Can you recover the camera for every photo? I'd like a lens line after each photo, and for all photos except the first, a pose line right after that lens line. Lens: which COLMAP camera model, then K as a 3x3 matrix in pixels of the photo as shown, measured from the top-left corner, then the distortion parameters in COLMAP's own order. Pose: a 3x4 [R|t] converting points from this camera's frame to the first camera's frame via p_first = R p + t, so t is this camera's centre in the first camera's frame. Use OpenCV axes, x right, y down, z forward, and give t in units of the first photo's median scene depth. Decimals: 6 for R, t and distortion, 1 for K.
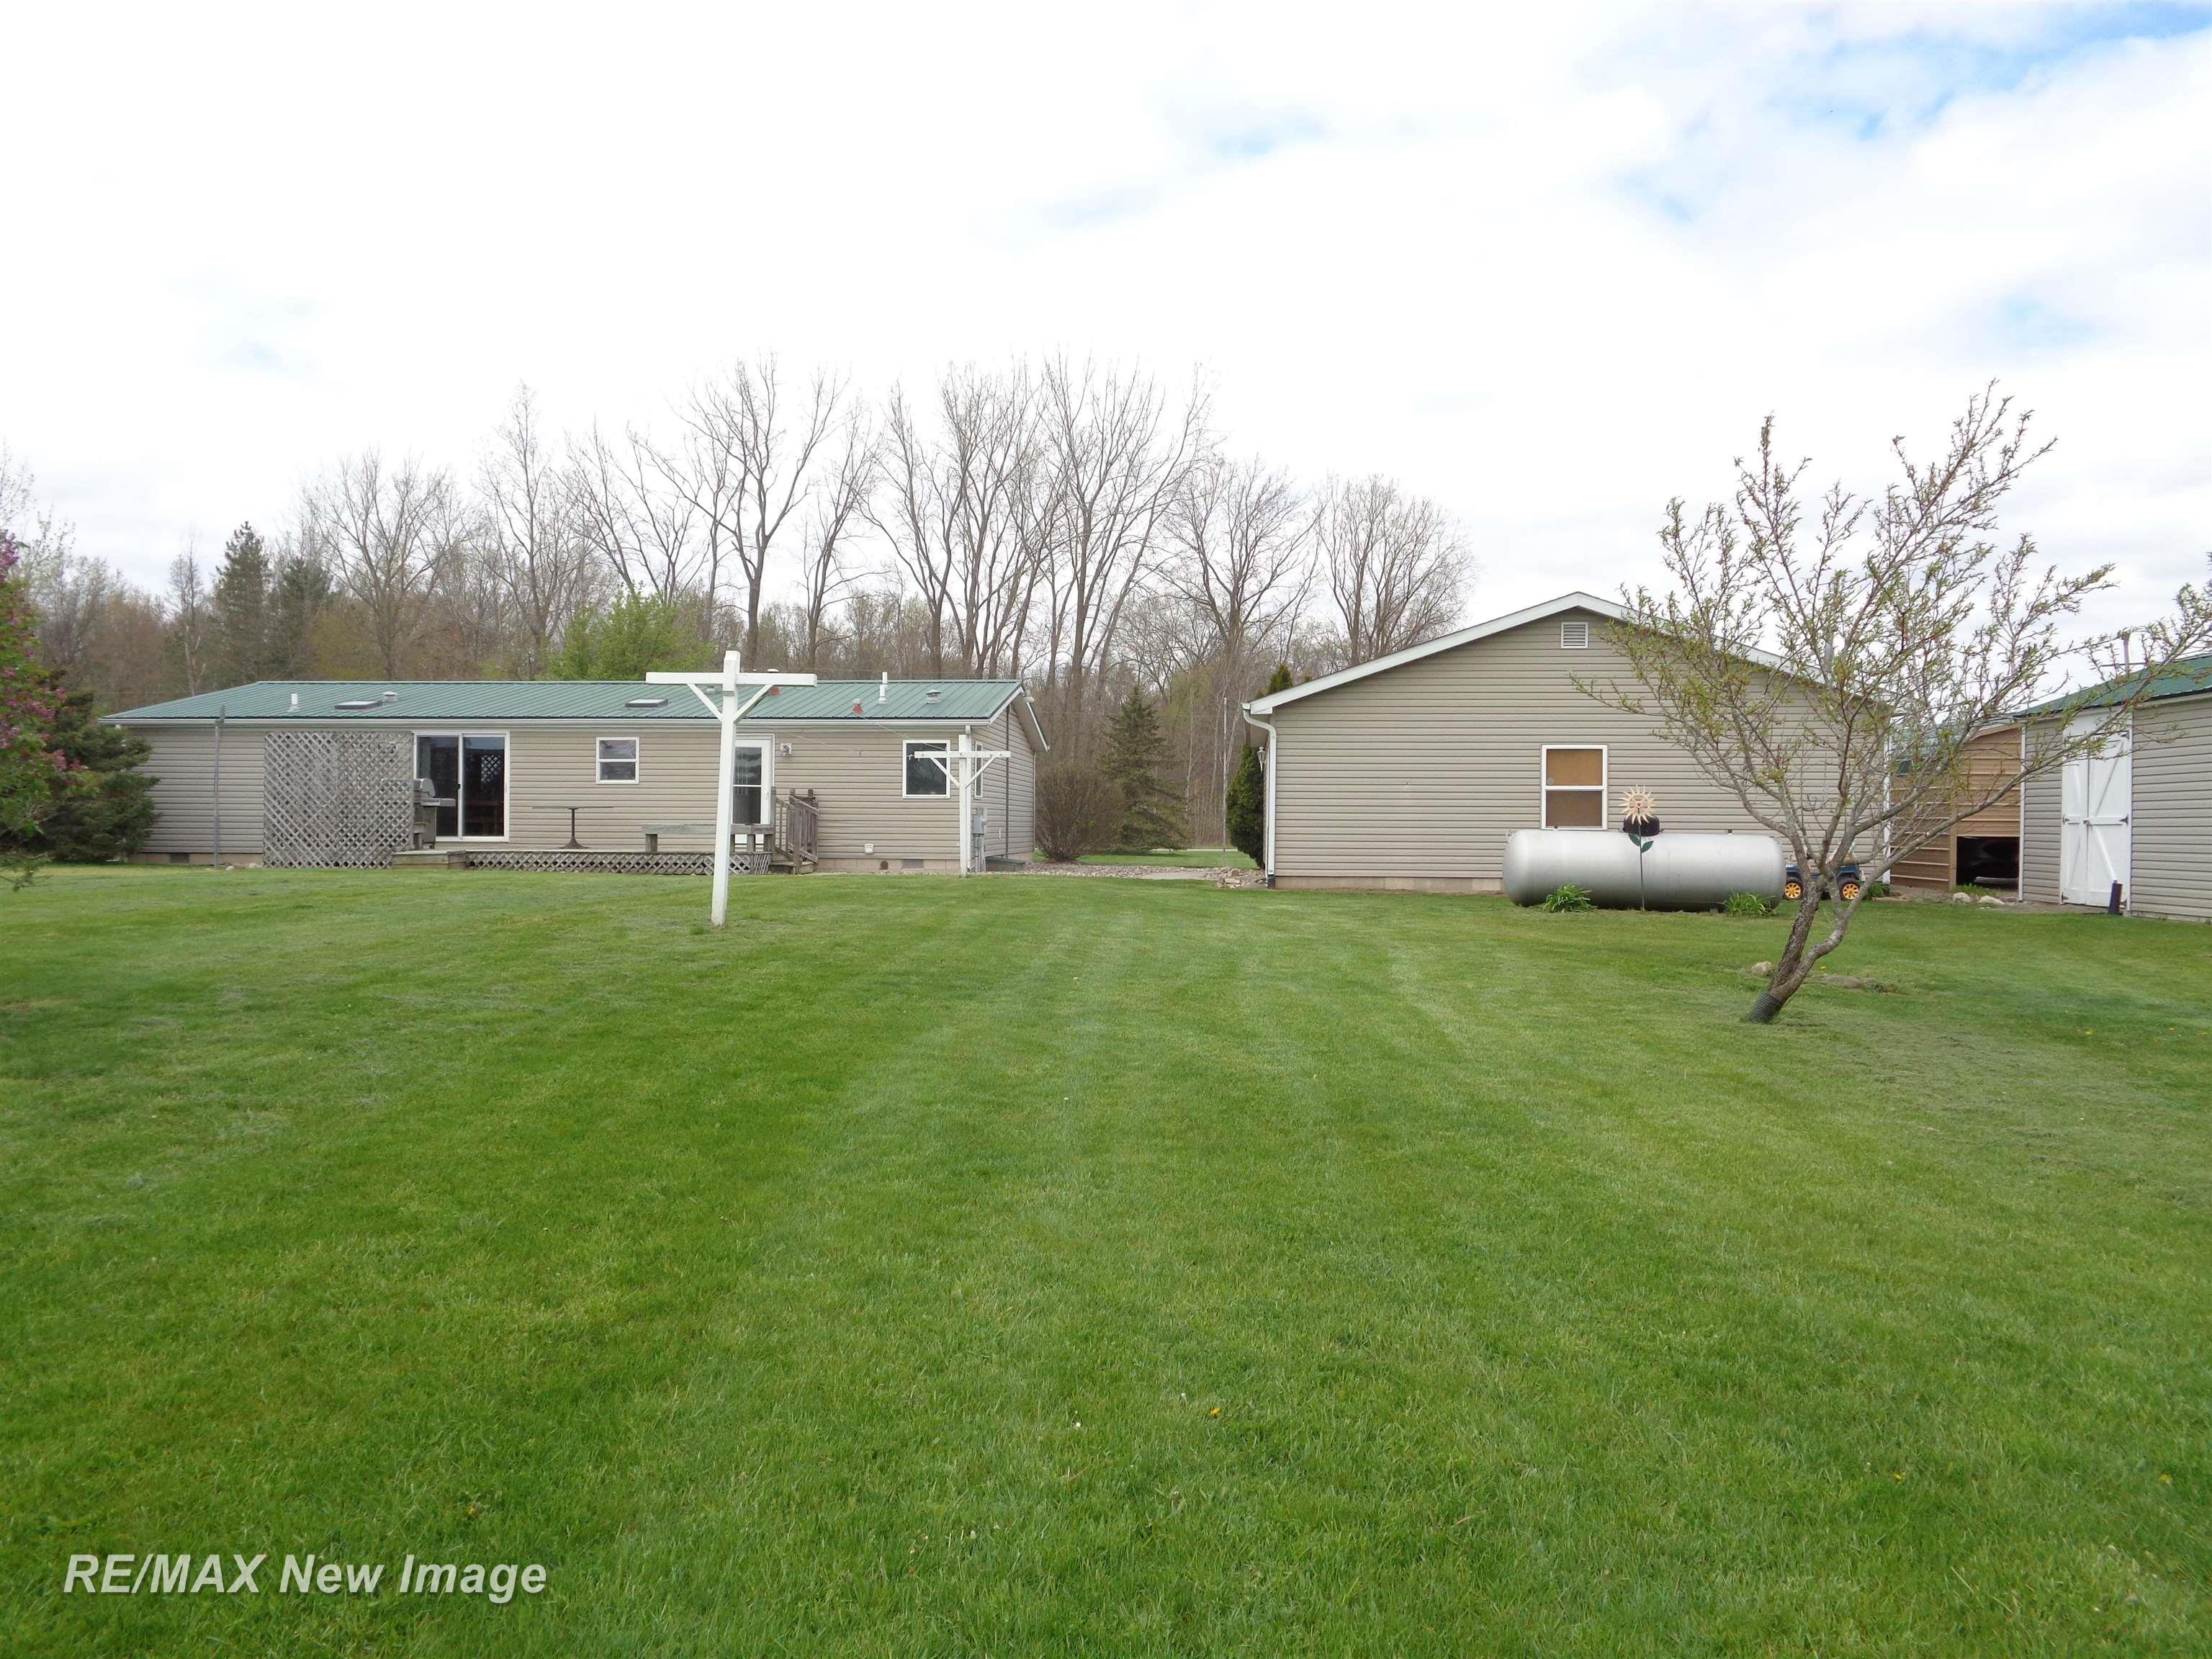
lens RADIAL K [[1629.5, 0, 1106.0], [0, 1629.5, 829.5], [0, 0, 1]] dist [0.007962, 0.009264]
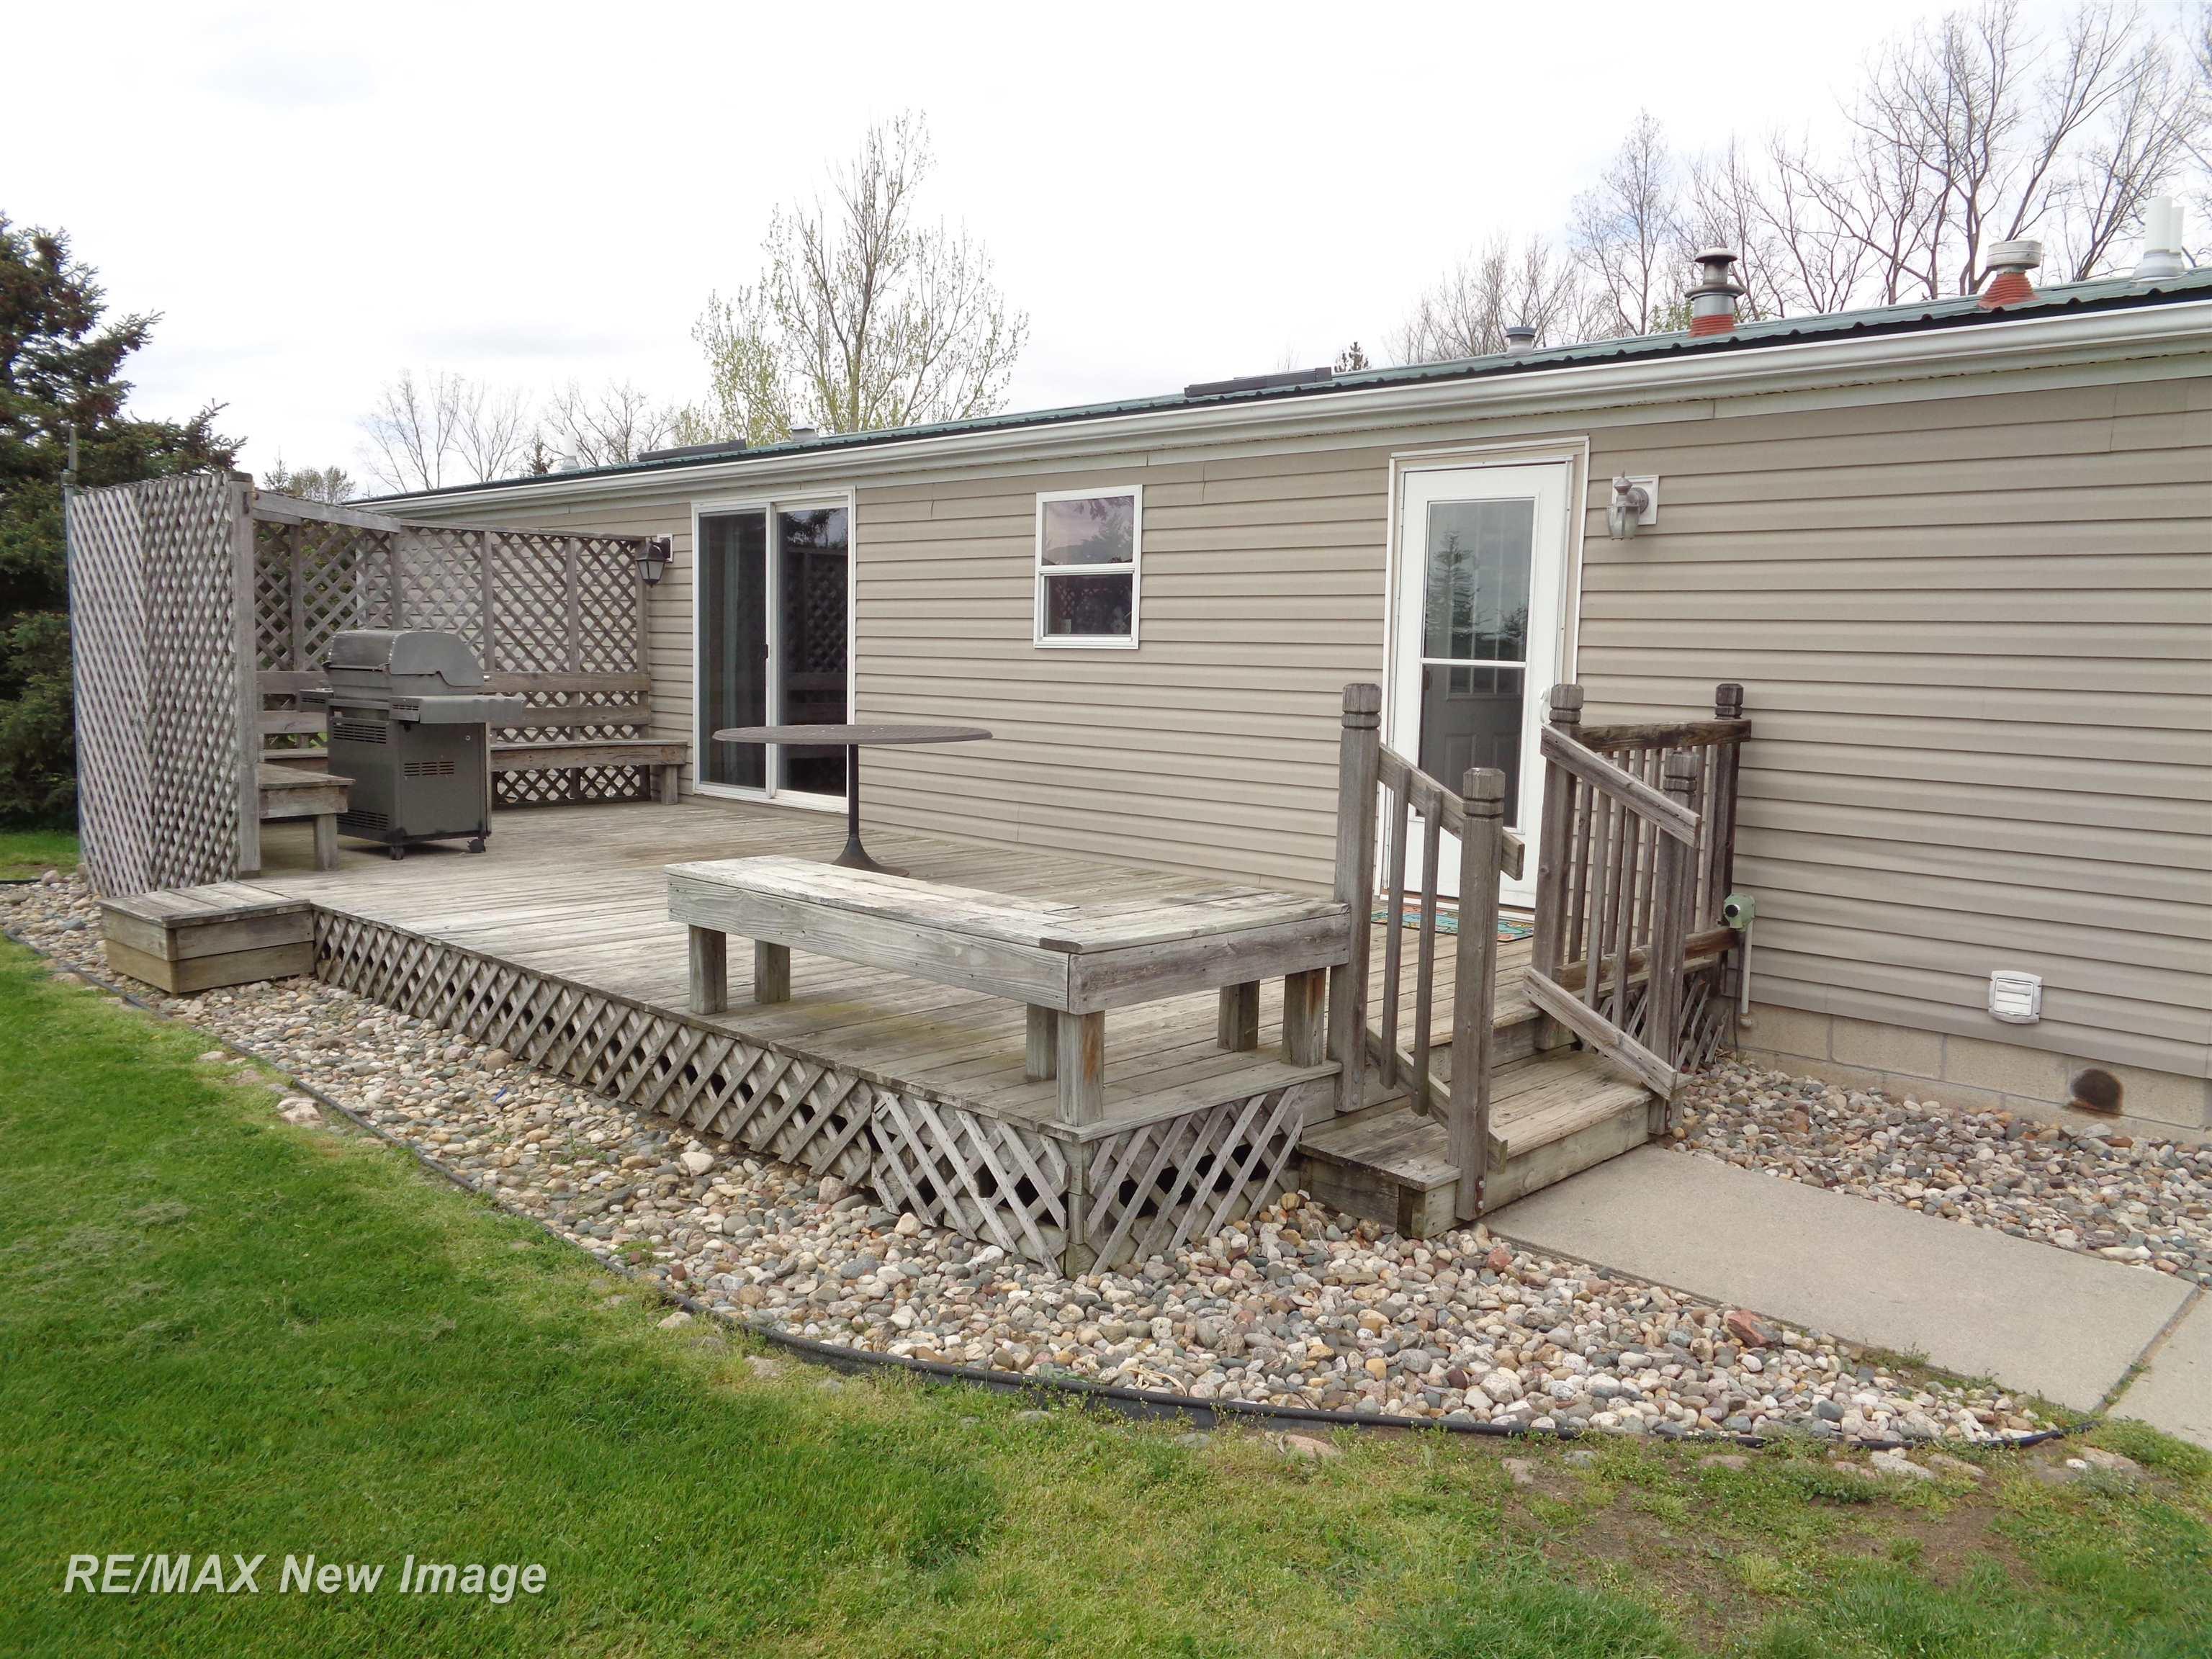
lens RADIAL K [[1629.5, 0, 1106.0], [0, 1629.5, 829.5], [0, 0, 1]] dist [0.007962, 0.009264]
pose [[0.768943, 0.083288, -0.633869, -0.028225], [-0.021765, 0.994313, 0.104246, -0.007047], [0.638946, -0.066363, 0.766383, 0.207160]]
